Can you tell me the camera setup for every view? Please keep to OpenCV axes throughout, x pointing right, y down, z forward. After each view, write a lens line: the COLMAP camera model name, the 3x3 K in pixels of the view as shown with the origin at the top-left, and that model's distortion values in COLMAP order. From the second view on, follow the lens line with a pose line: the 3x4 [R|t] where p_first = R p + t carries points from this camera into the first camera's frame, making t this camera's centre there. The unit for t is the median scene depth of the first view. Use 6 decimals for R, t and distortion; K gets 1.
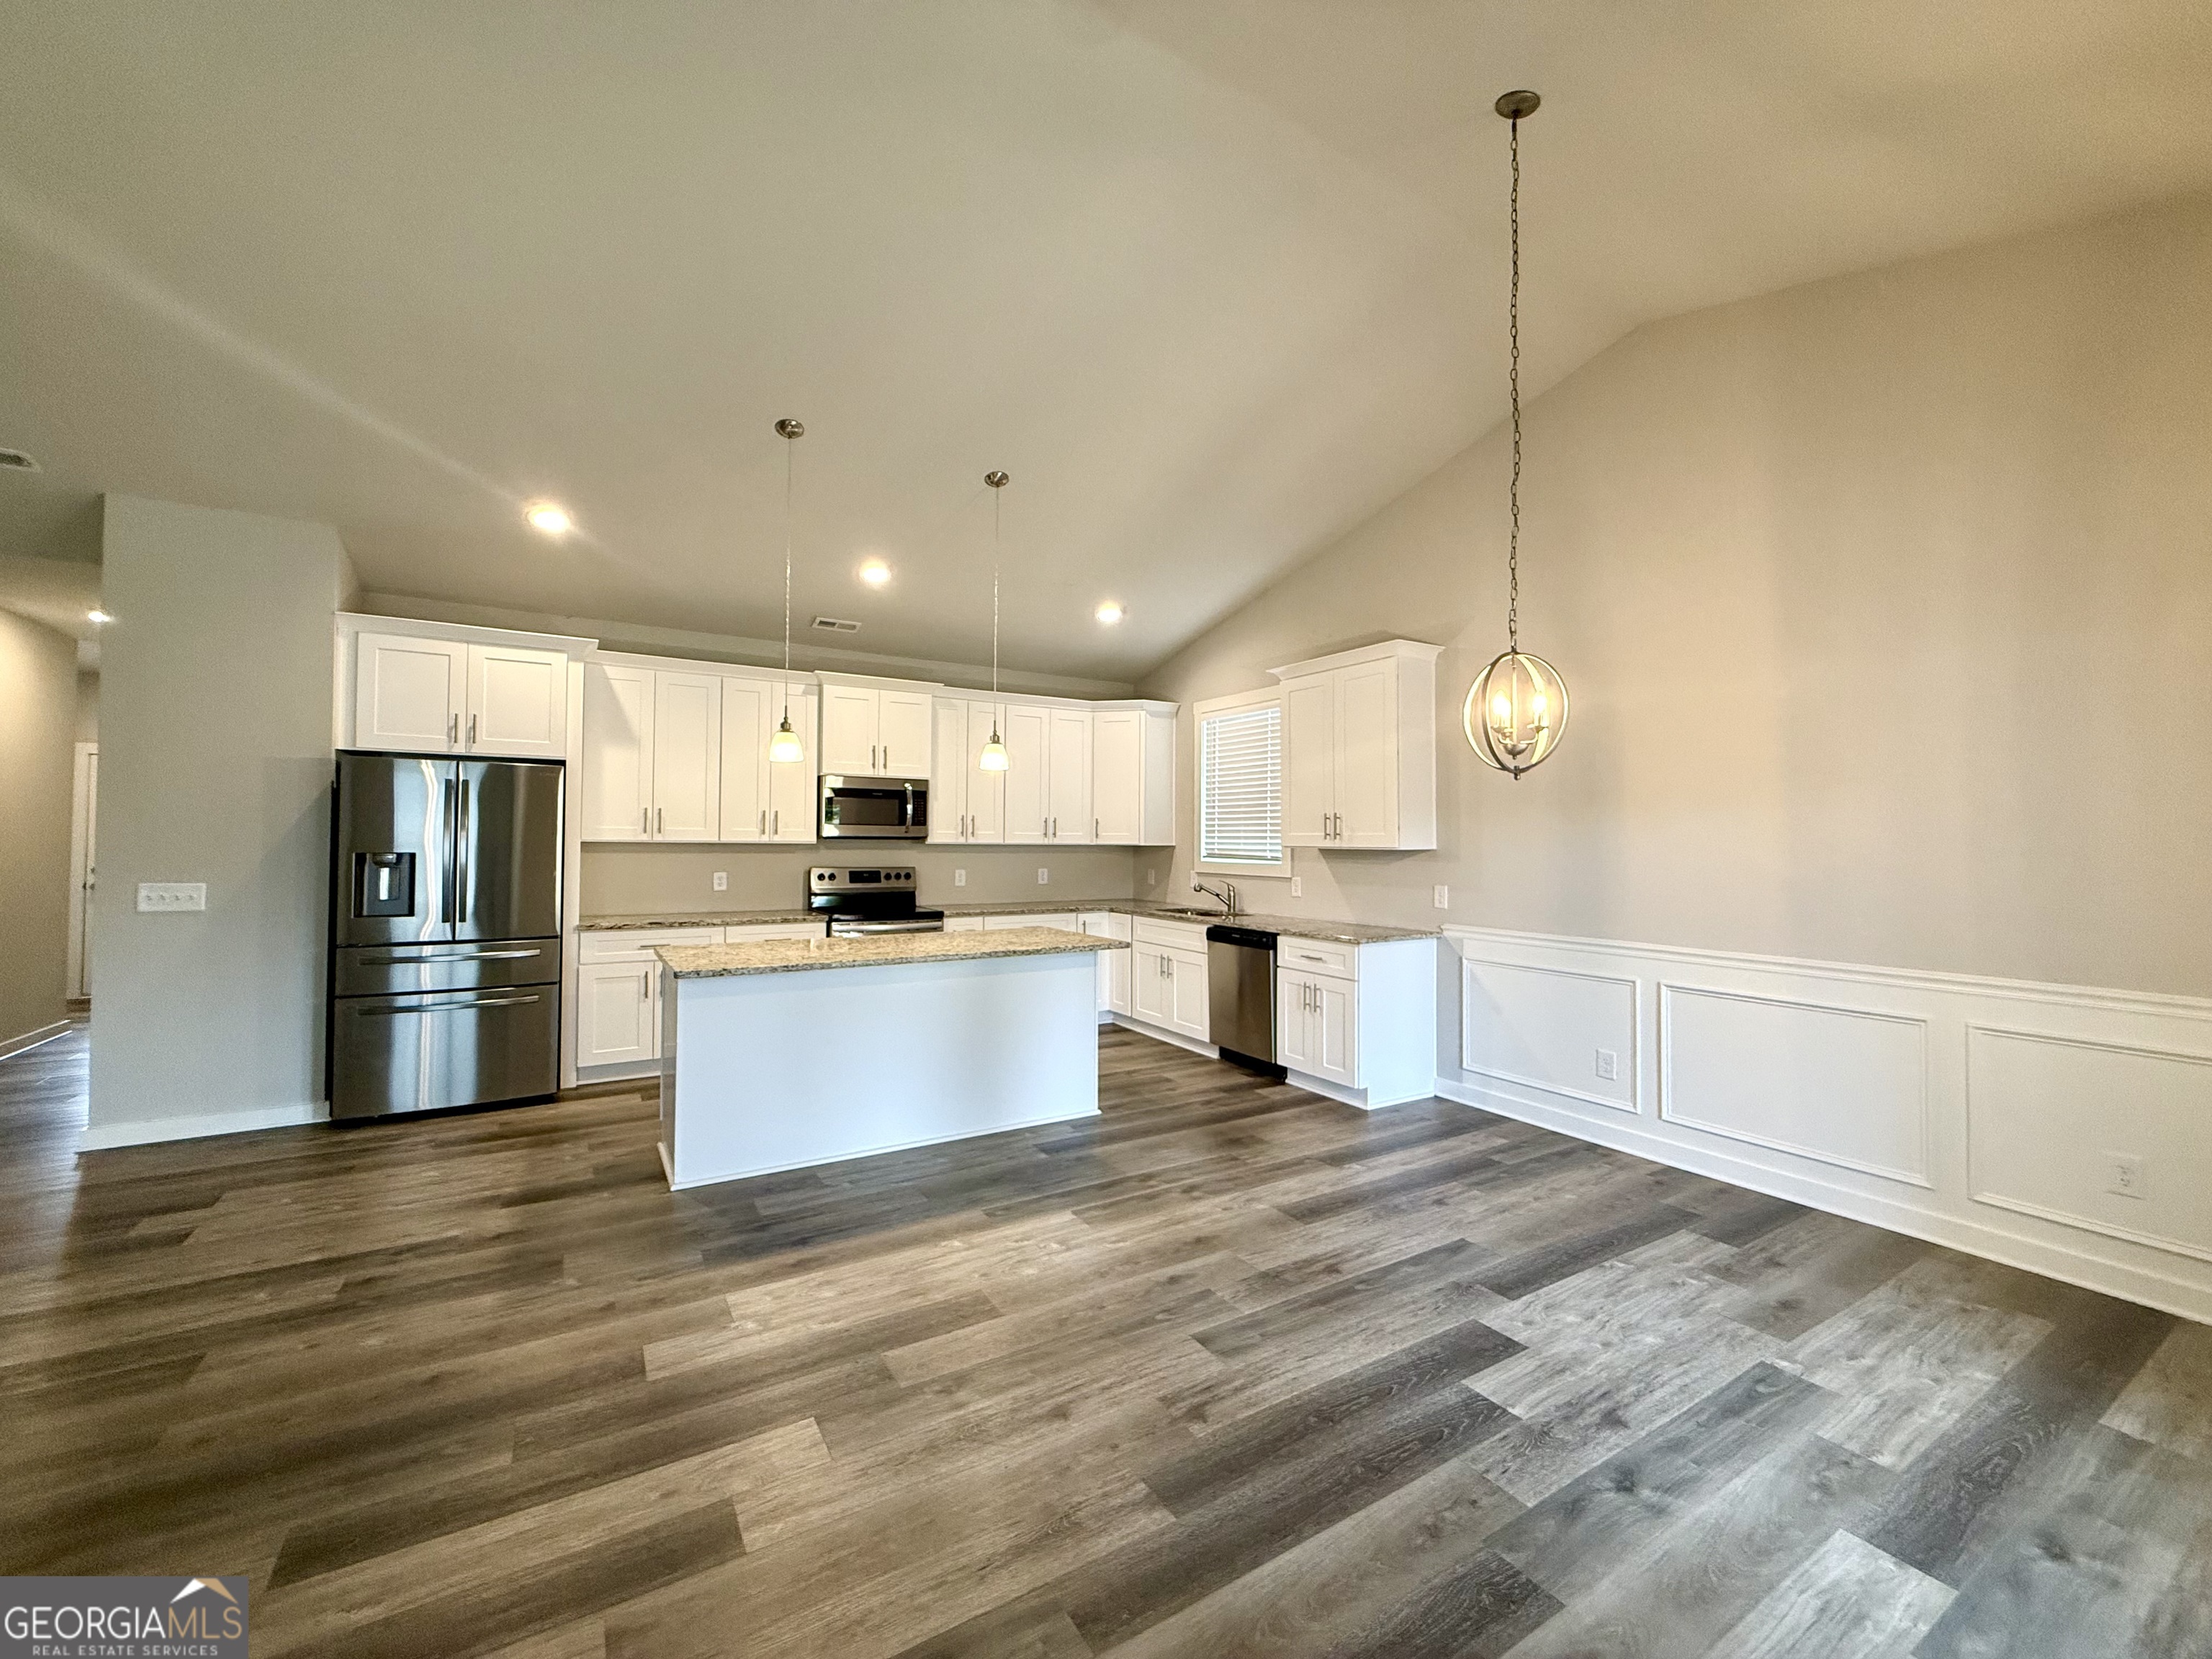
lens RADIAL K [[885.4, 0, 1099.6], [0, 885.4, 826.9], [0, 0, 1]] dist [-0.002225, 0.001304]
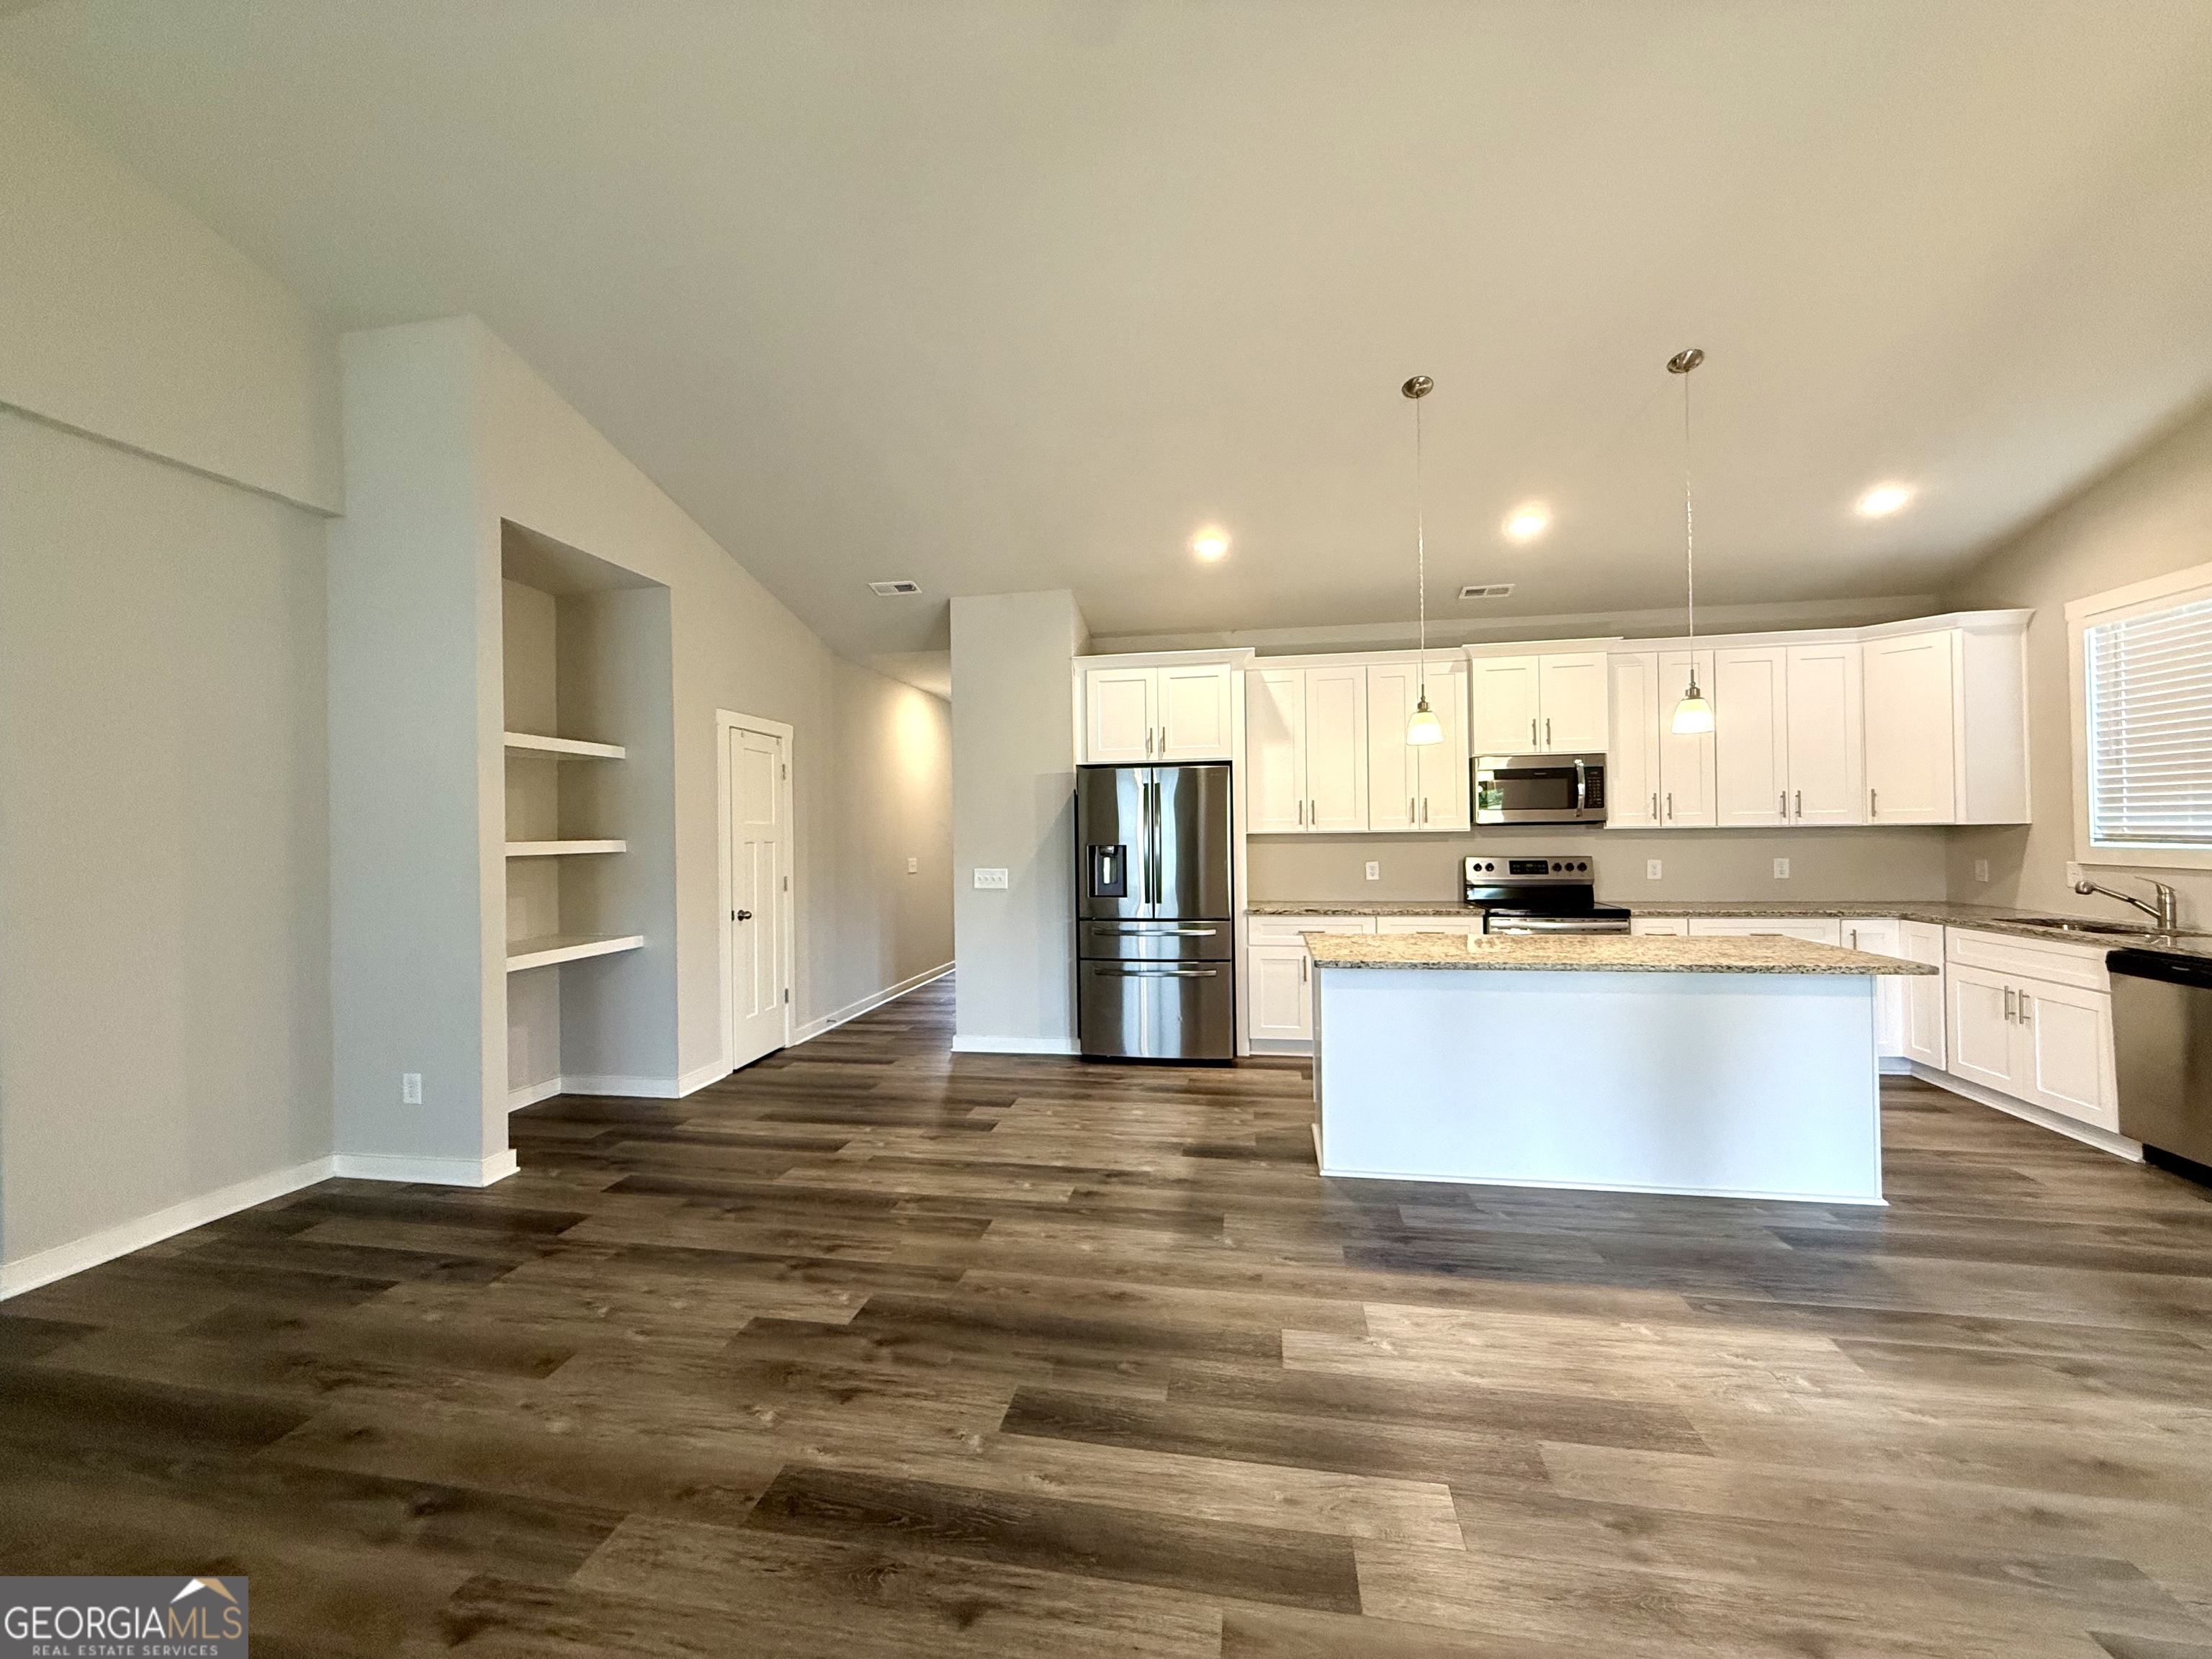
lens RADIAL K [[885.4, 0, 1096.3], [0, 885.4, 828.2], [0, 0, 1]] dist [-0.002225, 0.001304]
pose [[0.745676, -0.022068, -0.665943, 0.007045], [0.031184, 0.999512, 0.001796, 0.002151], [0.665579, -0.022106, 0.746000, 0.060270]]
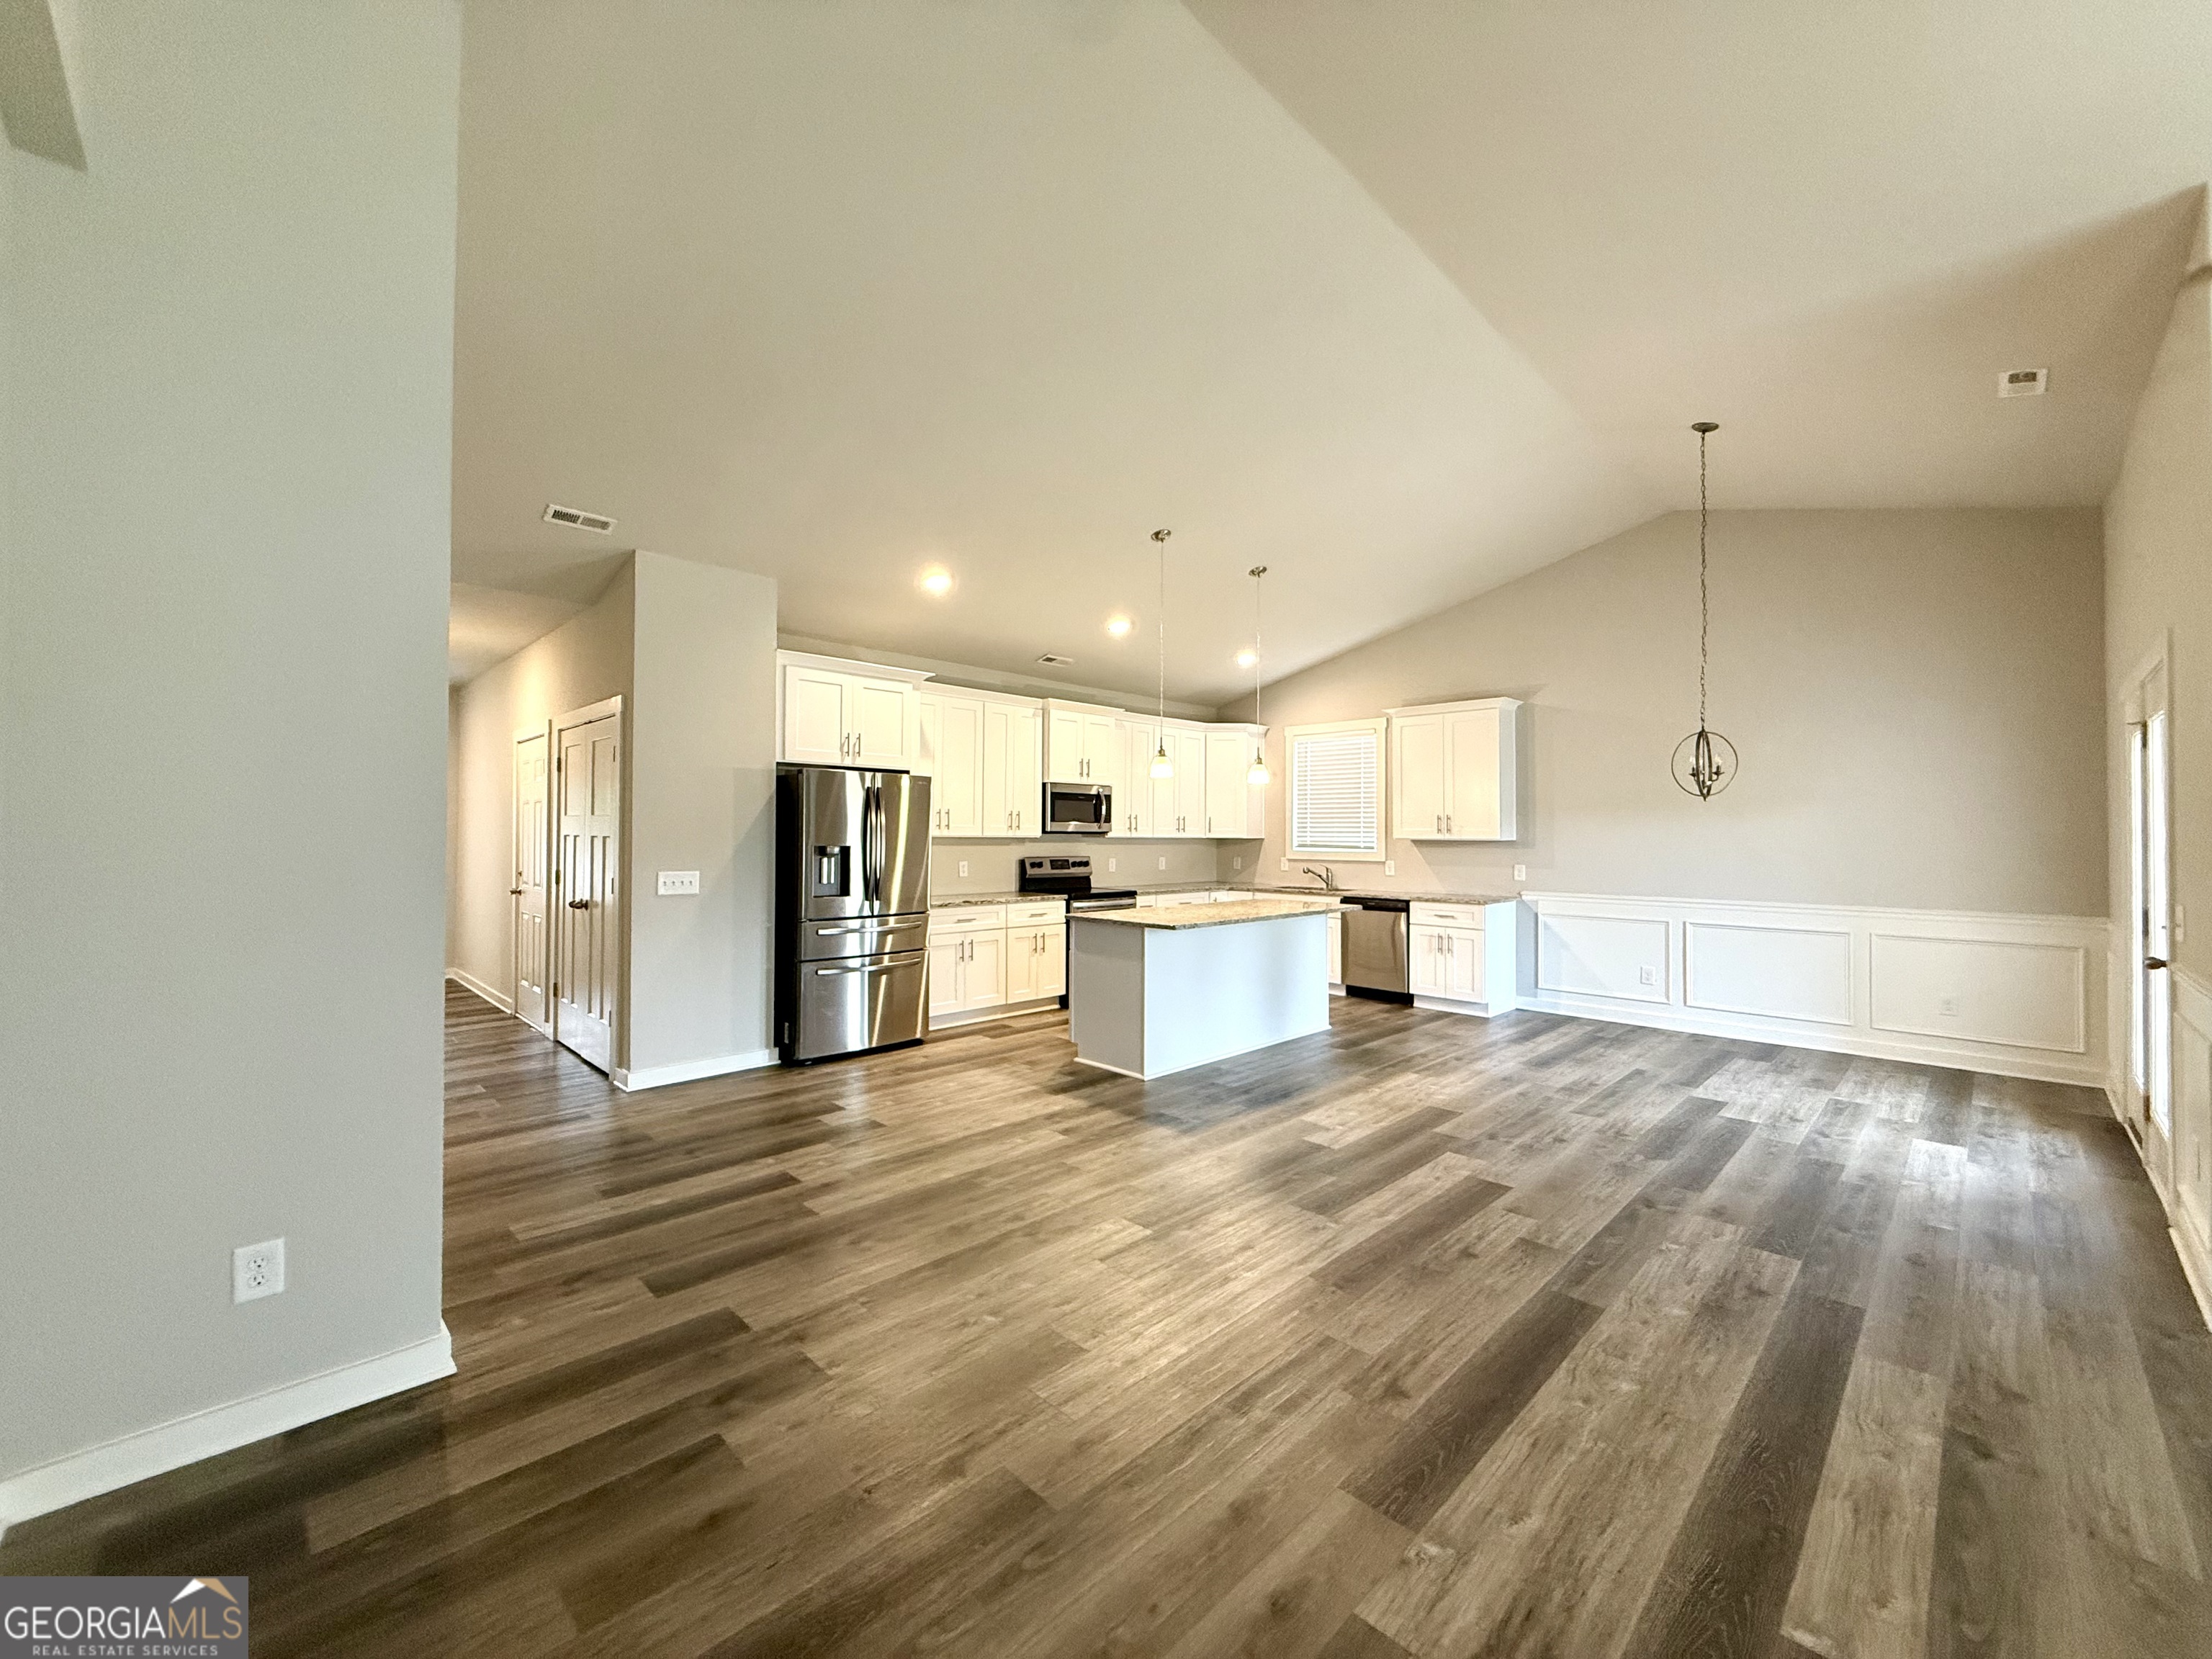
lens RADIAL K [[885.4, 0, 1098.9], [0, 885.4, 828.1], [0, 0, 1]] dist [-0.002225, 0.001304]
pose [[0.972821, -0.001040, 0.231556, -0.671612], [-0.000579, 0.999976, 0.006923, -0.004015], [-0.231558, -0.006869, 0.972797, -0.277342]]
